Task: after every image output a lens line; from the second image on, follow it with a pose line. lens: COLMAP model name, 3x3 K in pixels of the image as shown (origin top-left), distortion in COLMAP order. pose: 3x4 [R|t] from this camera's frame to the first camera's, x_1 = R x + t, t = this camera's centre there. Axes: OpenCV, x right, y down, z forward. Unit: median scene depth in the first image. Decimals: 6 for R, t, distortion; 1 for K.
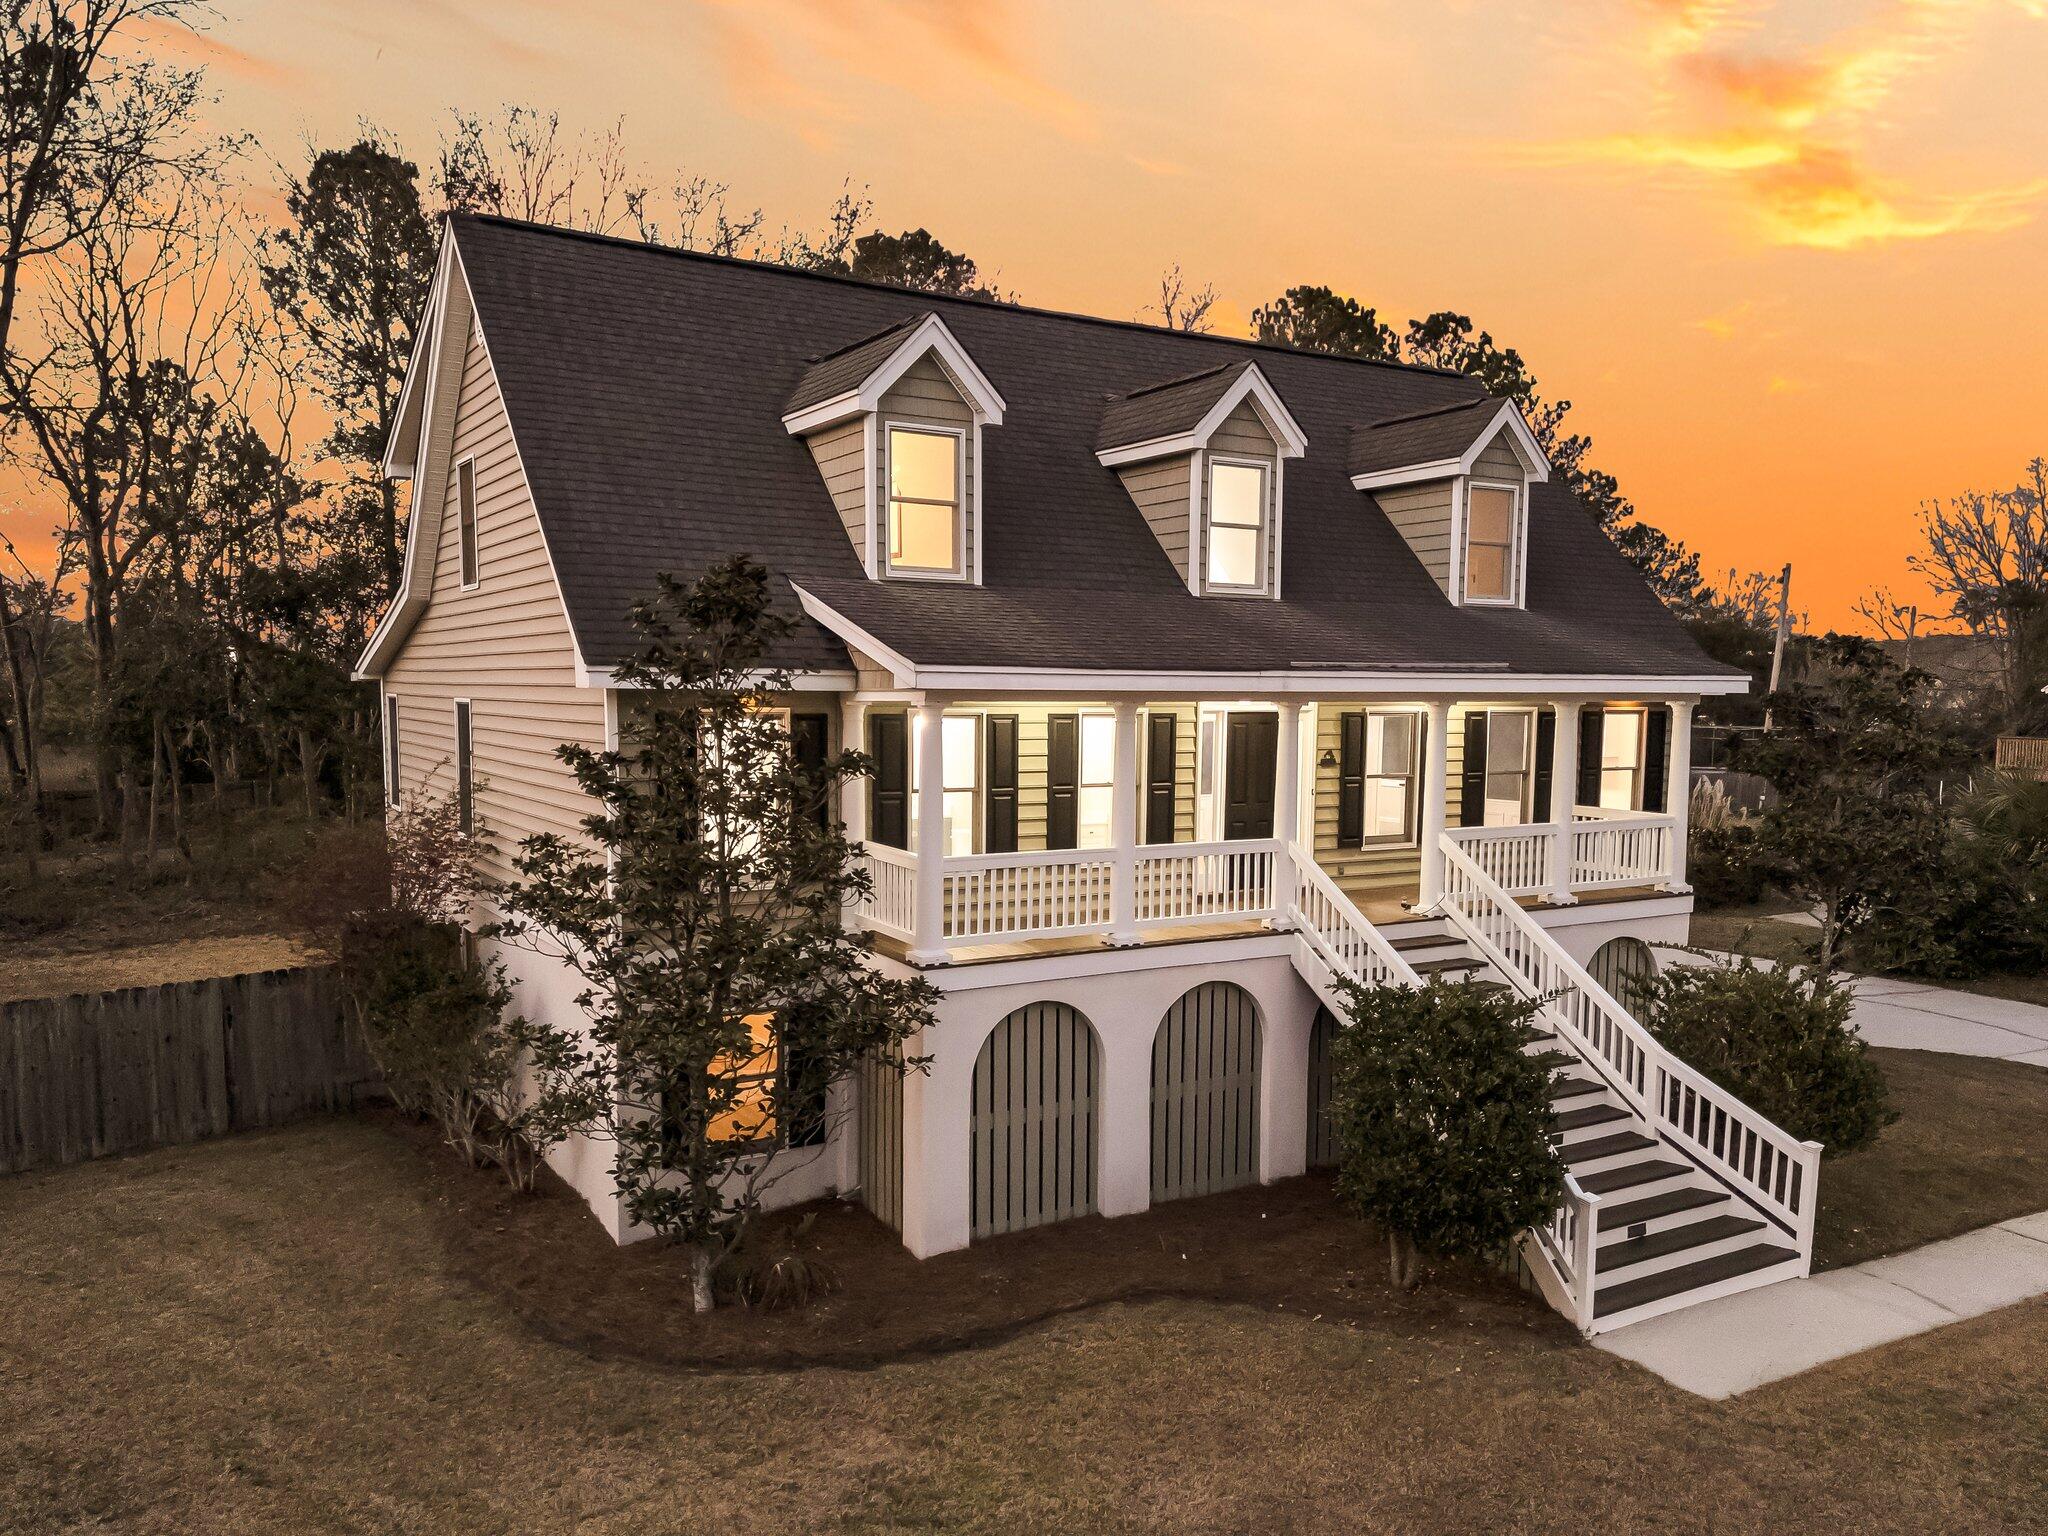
lens RADIAL K [[1550.9, 0, 1025.9], [0, 1550.9, 781.5], [0, 0, 1]] dist [0.072604, -0.063749]
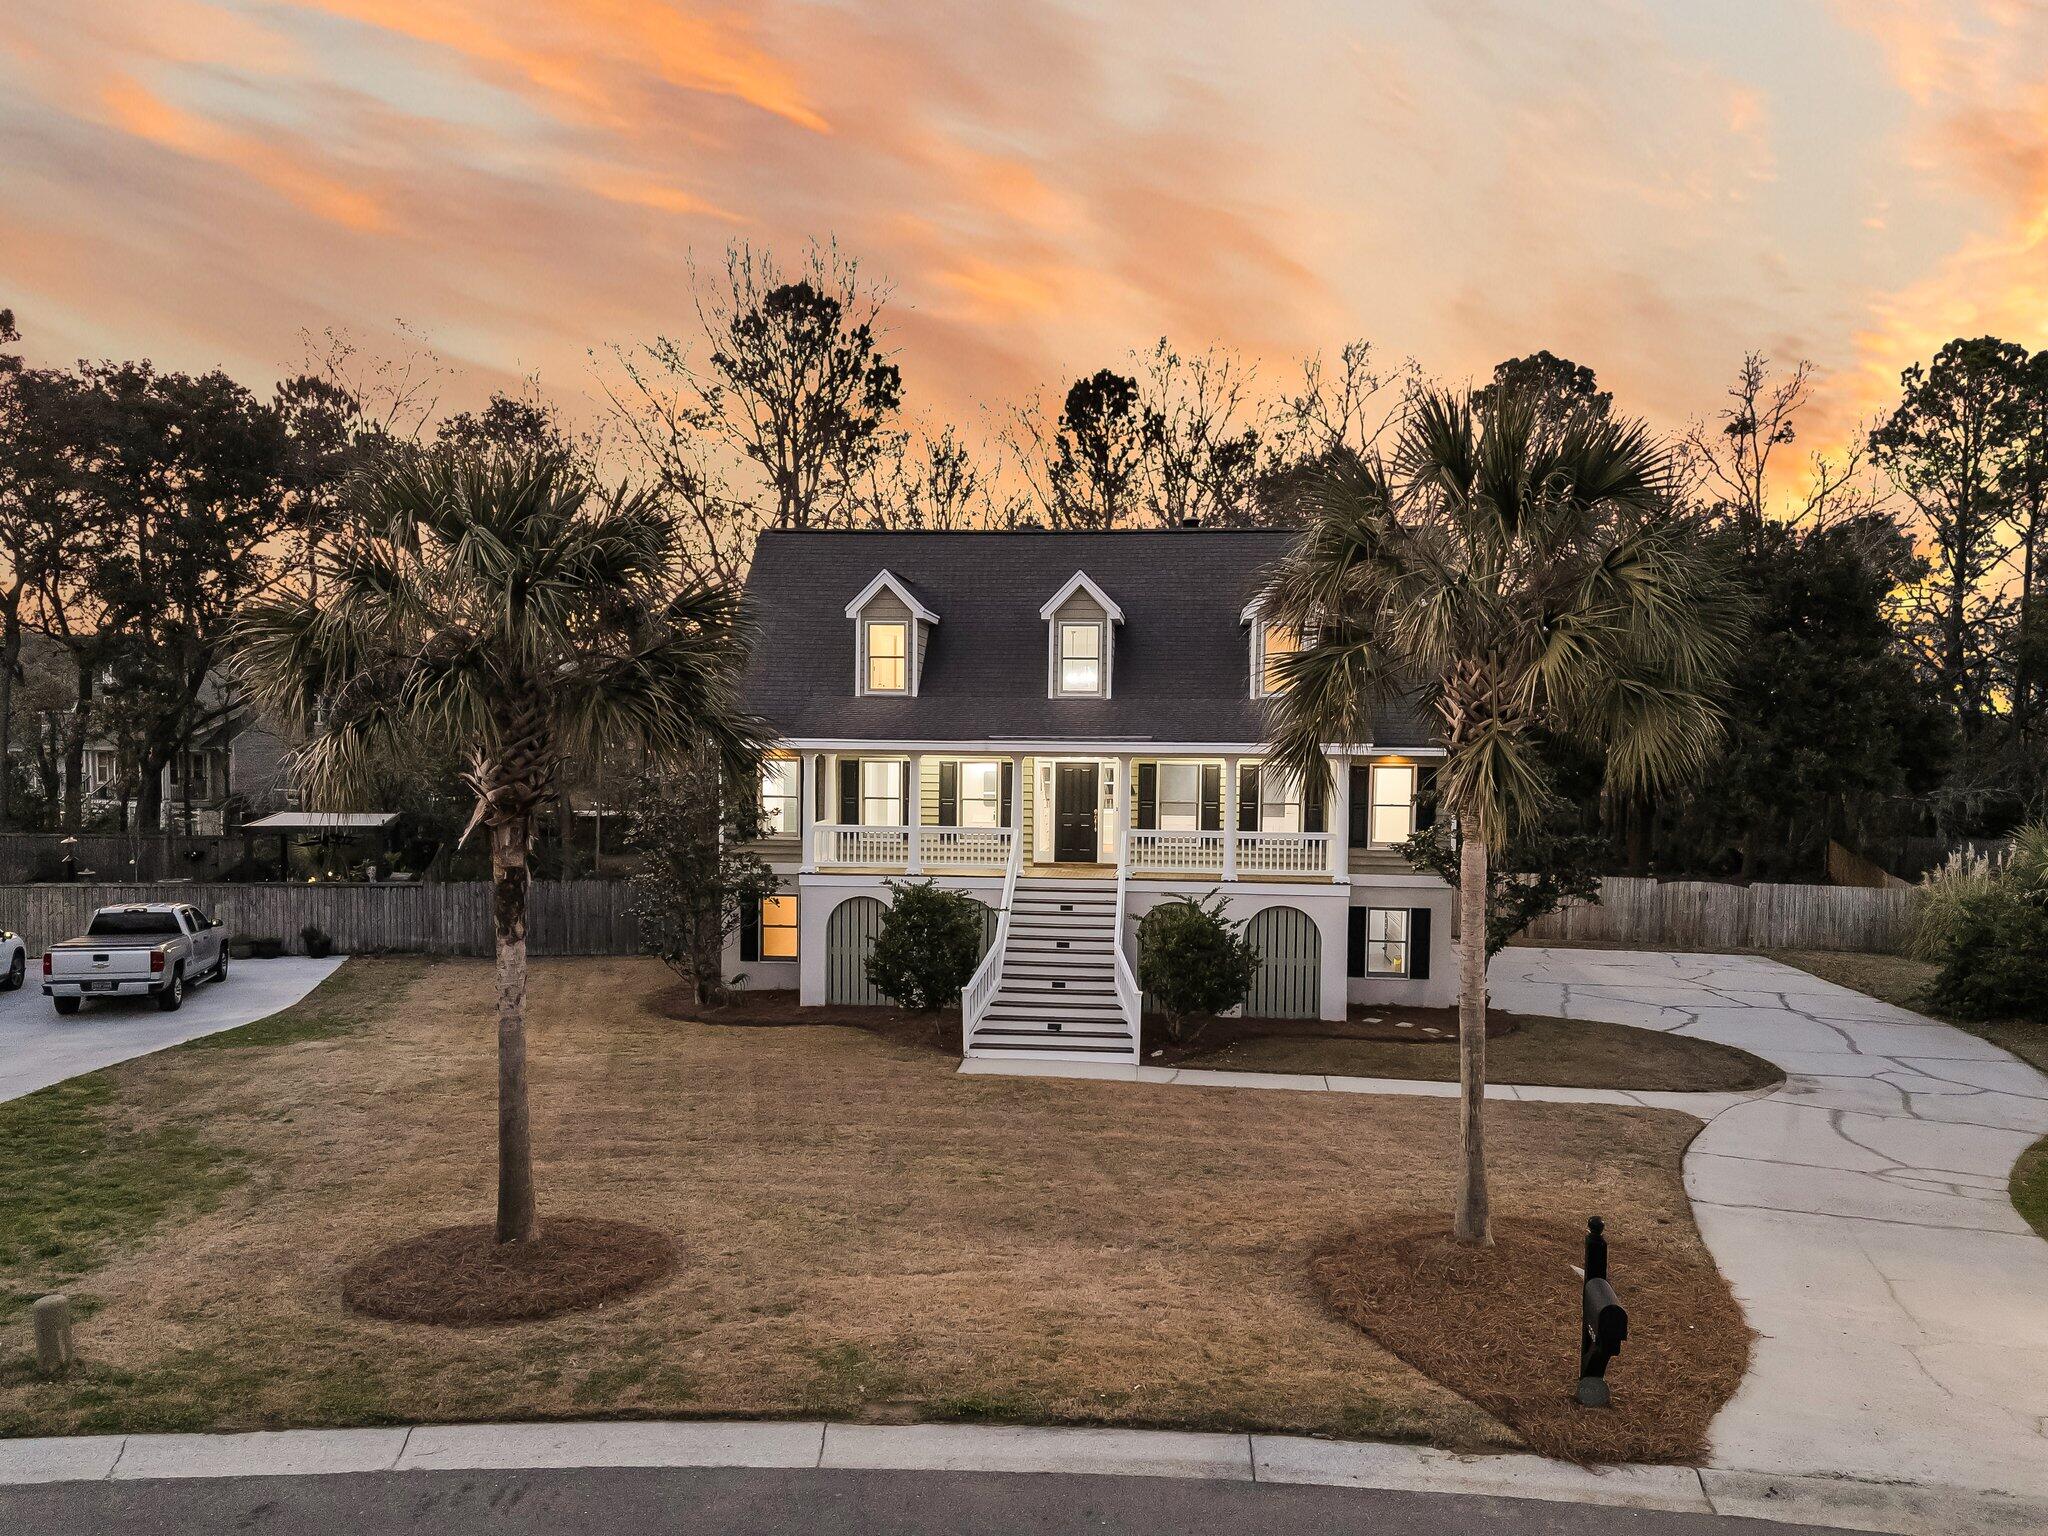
lens RADIAL K [[1550.9, 0, 1041.3], [0, 1550.9, 761.8], [0, 0, 1]] dist [0.072604, -0.063749]
pose [[0.794274, 0.011740, -0.607446, 1.261181], [-0.038646, 0.998765, -0.031229, 0.012295], [0.606329, 0.048280, 0.793747, -0.462038]]
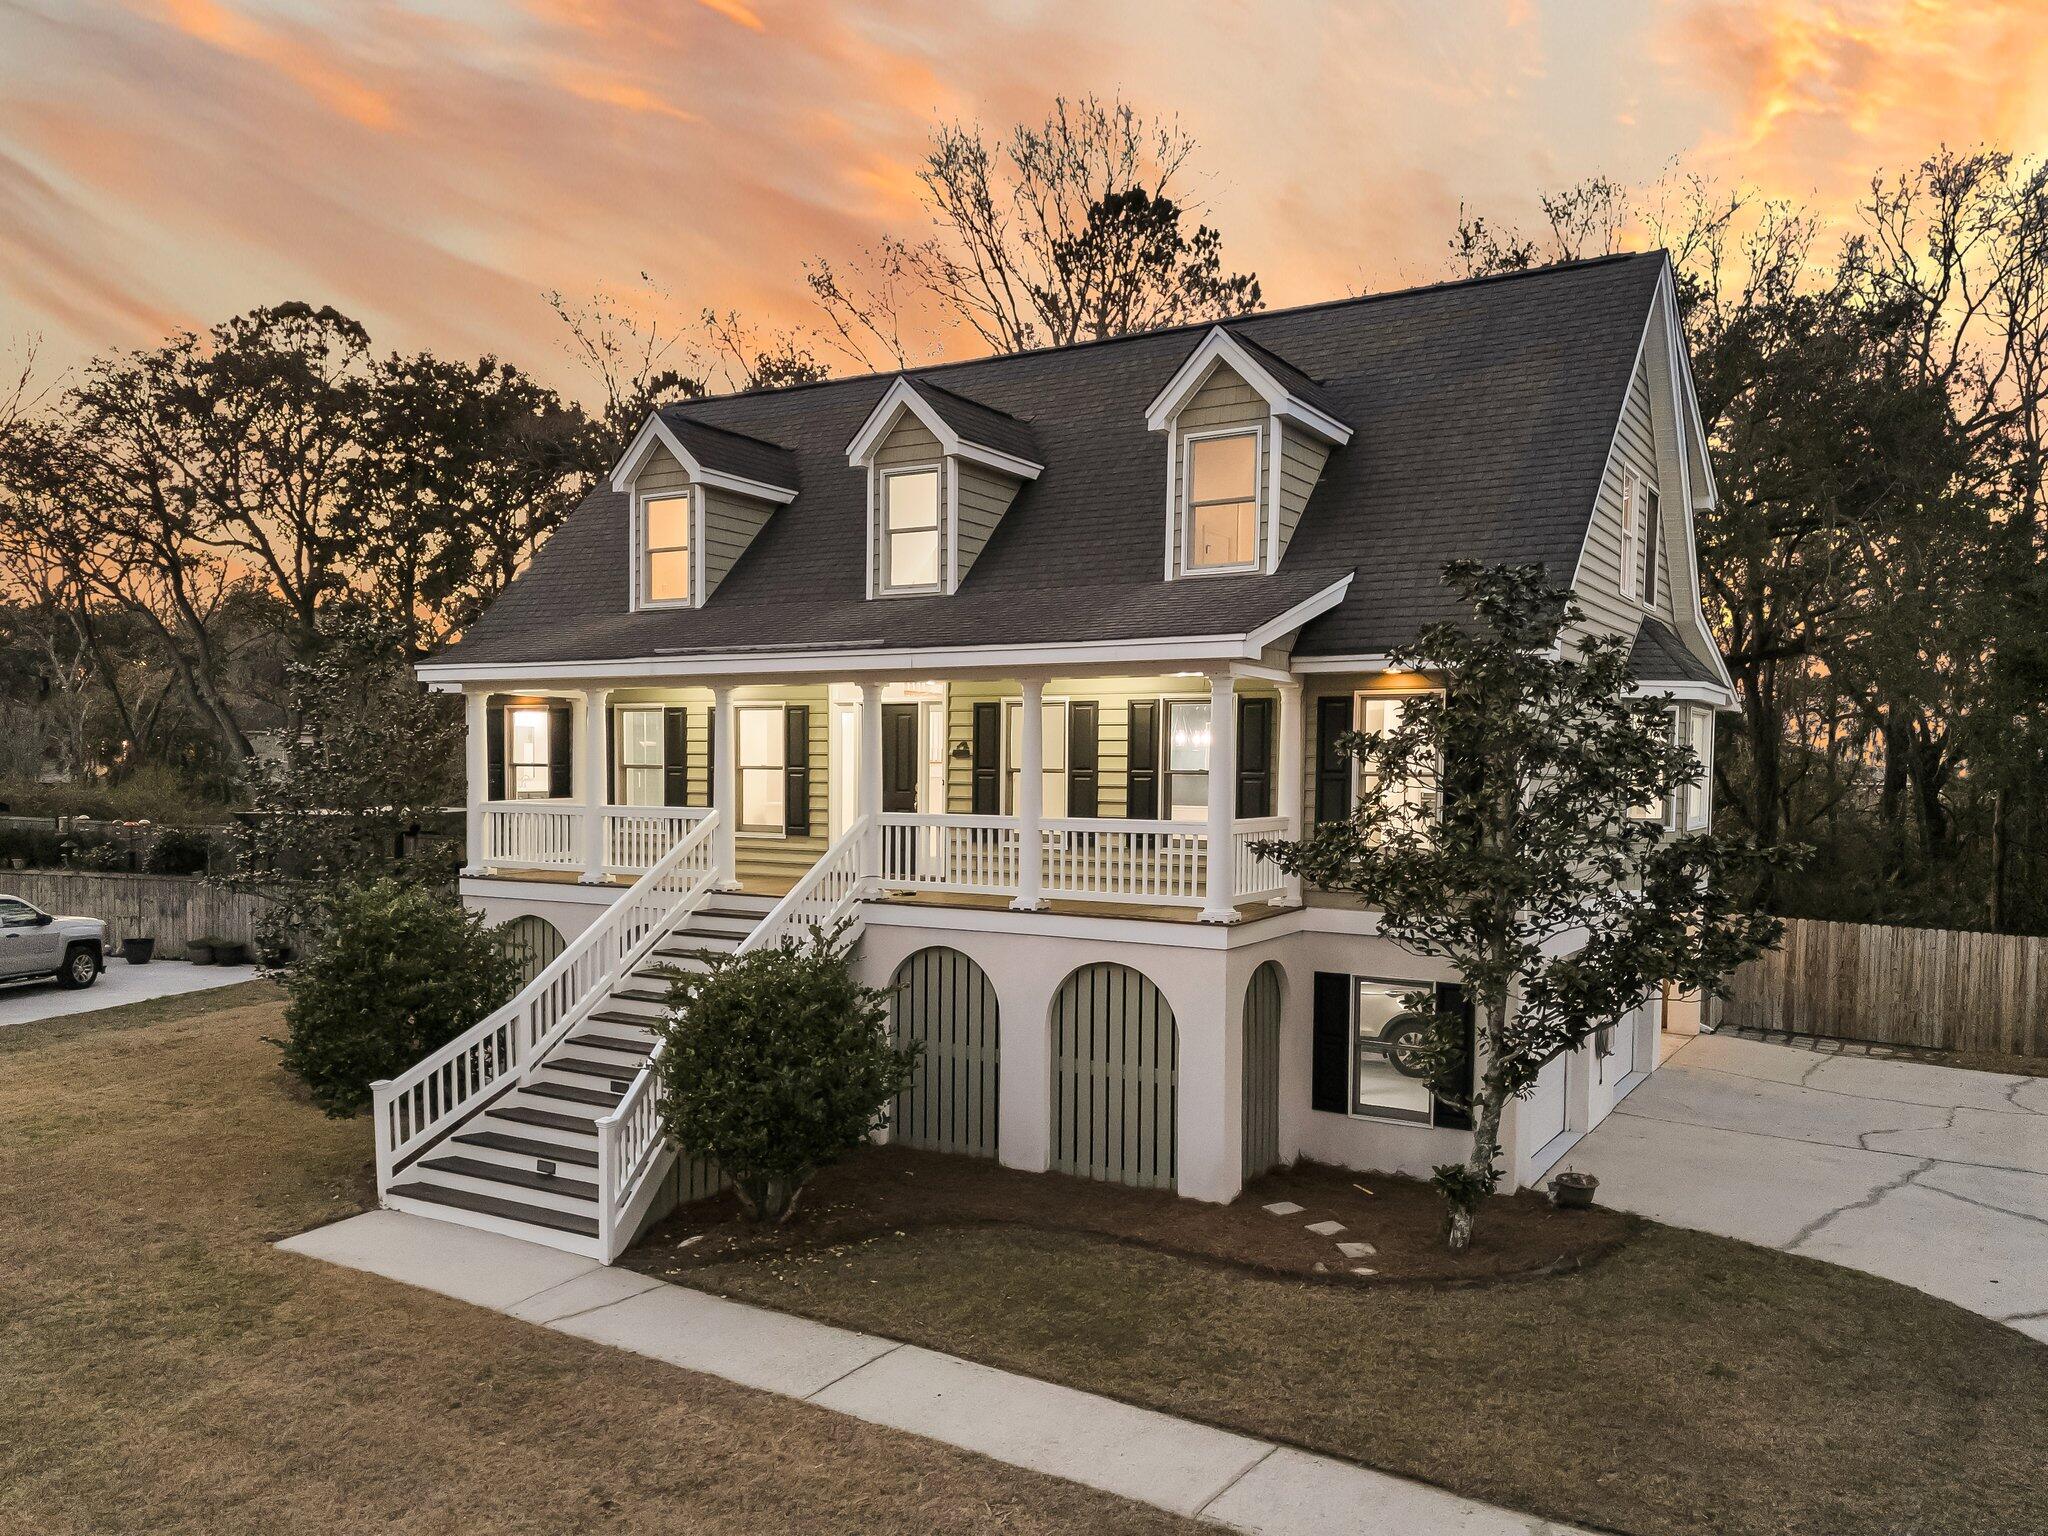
lens RADIAL K [[1550.9, 0, 1036.4], [0, 1550.9, 789.6], [0, 0, 1]] dist [0.072604, -0.063749]
pose [[0.456107, 0.010137, -0.889867, 1.190235], [-0.055581, 0.998307, -0.017116, 0.027288], [0.888187, 0.057266, 0.455899, 0.648470]]
